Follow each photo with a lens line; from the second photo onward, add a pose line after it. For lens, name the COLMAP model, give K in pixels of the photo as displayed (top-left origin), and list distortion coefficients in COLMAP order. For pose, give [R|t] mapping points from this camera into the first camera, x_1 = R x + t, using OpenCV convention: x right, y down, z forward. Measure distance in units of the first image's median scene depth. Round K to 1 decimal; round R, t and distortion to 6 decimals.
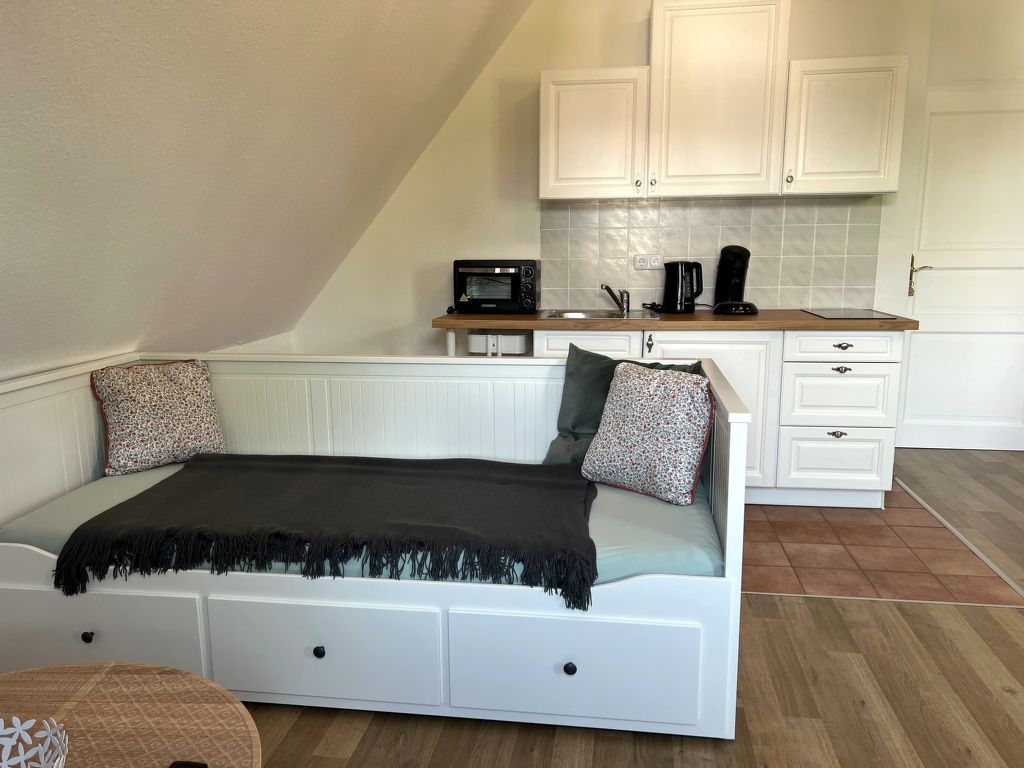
lens RADIAL K [[766.9, 0, 516.8], [0, 766.9, 398.2], [0, 0, 1]] dist [0.074753, -0.086785]
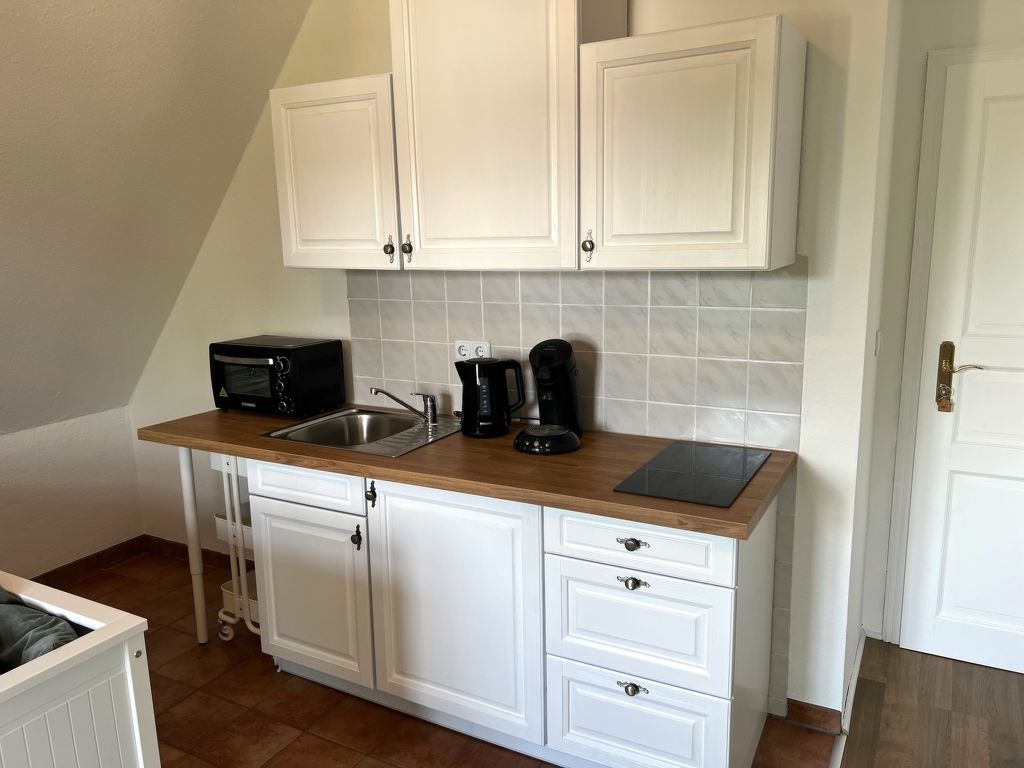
lens RADIAL K [[766.9, 0, 516.8], [0, 766.9, 398.2], [0, 0, 1]] dist [0.074753, -0.086785]
pose [[0.932324, 0.061338, -0.356384, 0.478835], [-0.051910, 0.998004, 0.035968, -0.169421], [0.357879, -0.015034, 0.933647, 0.391578]]
